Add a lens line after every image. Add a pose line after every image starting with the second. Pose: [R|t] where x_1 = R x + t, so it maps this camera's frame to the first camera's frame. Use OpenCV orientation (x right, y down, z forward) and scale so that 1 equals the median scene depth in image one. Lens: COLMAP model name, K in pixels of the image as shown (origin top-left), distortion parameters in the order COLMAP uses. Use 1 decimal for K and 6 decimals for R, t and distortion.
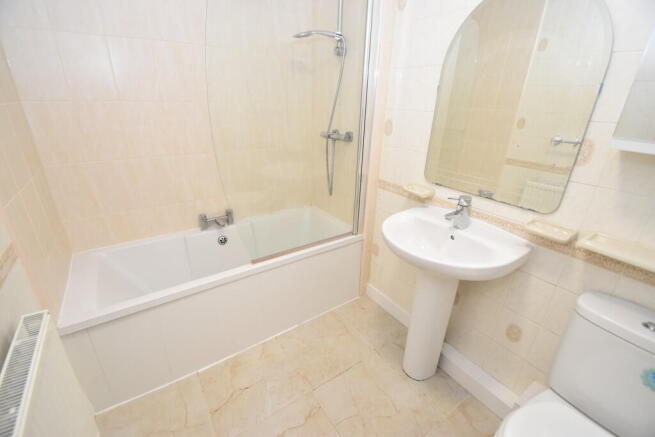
lens RADIAL K [[290.9, 0, 322.9], [0, 290.9, 221.5], [0, 0, 1]] dist [0.001434, 0.000133]
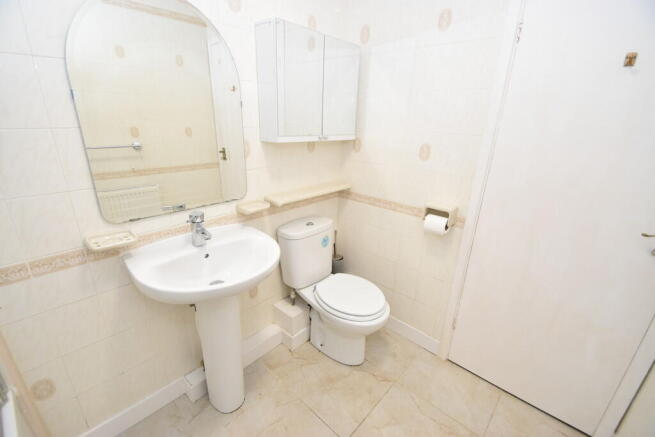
lens RADIAL K [[290.9, 0, 322.9], [0, 290.9, 221.5], [0, 0, 1]] dist [0.001434, 0.000133]
pose [[-0.229409, -0.349513, 0.908412, -0.454775], [0.359542, 0.836863, 0.412783, -0.284211], [-0.904489, 0.421308, -0.066319, 0.641538]]
